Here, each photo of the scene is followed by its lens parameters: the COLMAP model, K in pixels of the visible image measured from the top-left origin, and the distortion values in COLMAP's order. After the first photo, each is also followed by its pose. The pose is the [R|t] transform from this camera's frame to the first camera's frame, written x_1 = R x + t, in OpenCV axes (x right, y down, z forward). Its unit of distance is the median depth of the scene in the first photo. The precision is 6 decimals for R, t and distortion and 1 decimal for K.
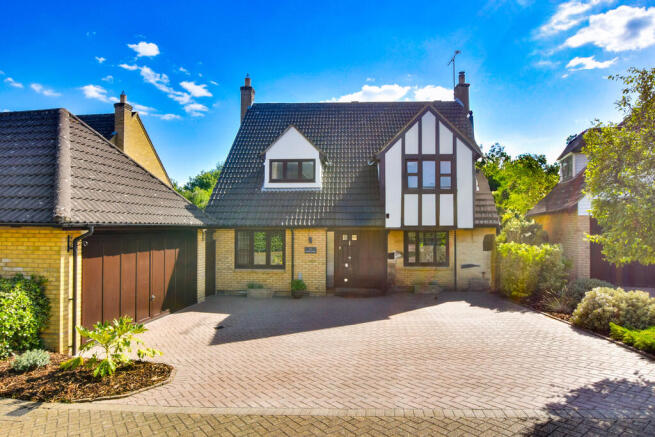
lens RADIAL K [[370.1, 0, 327.5], [0, 370.1, 218.2], [0, 0, 1]] dist [-0.016619, 0.001733]
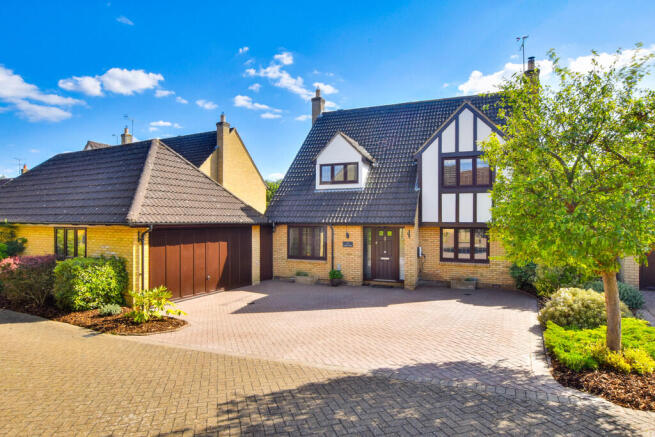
lens RADIAL K [[370.1, 0, 327.5], [0, 370.1, 220.2], [0, 0, 1]] dist [-0.016619, 0.001733]
pose [[0.944825, -0.001654, -0.327570, 0.293802], [0.008905, 0.999747, 0.020636, -0.012389], [0.327453, -0.022414, 0.944601, -0.091891]]
